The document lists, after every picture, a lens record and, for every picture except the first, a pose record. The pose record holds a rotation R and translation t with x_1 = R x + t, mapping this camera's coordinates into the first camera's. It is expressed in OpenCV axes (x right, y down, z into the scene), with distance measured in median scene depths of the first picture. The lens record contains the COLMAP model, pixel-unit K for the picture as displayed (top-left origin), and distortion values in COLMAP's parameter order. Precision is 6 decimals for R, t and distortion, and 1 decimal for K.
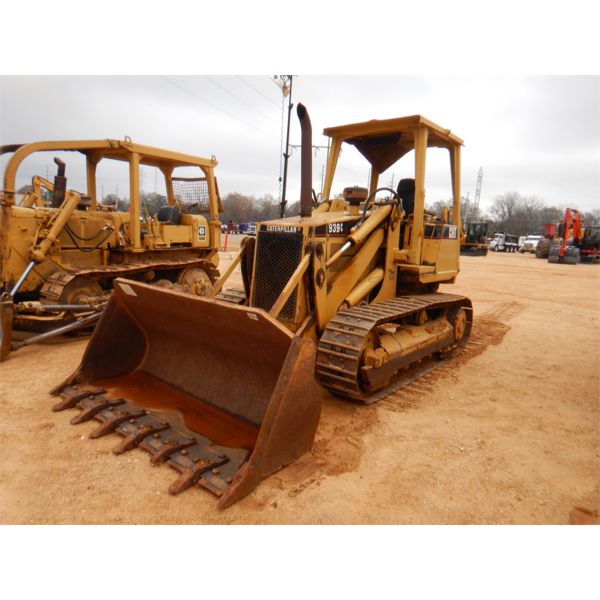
lens RADIAL K [[423.9, 0, 301.0], [0, 423.9, 289.7], [0, 0, 1]] dist [0.043848, -0.000917]
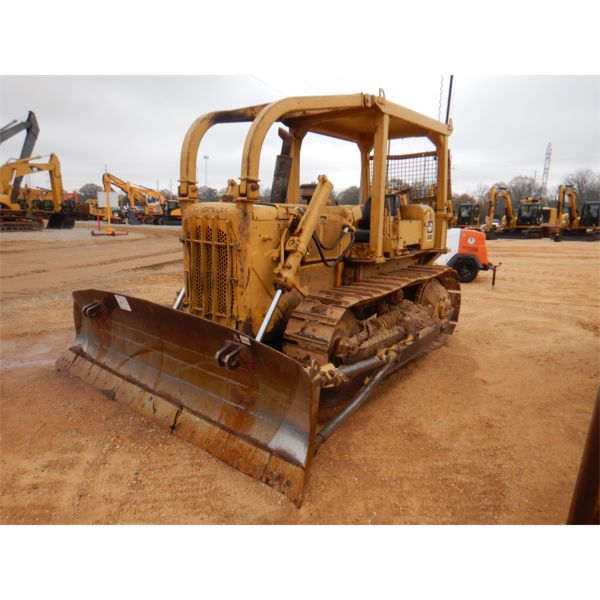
lens RADIAL K [[409.3, 0, 300.0], [0, 409.3, 278.8], [0, 0, 1]] dist [0.029957, -0.001585]
pose [[0.998237, -0.031482, -0.050326, -0.503391], [0.031818, 0.999476, 0.005897, -0.073828], [0.050114, -0.007488, 0.998715, 0.357834]]
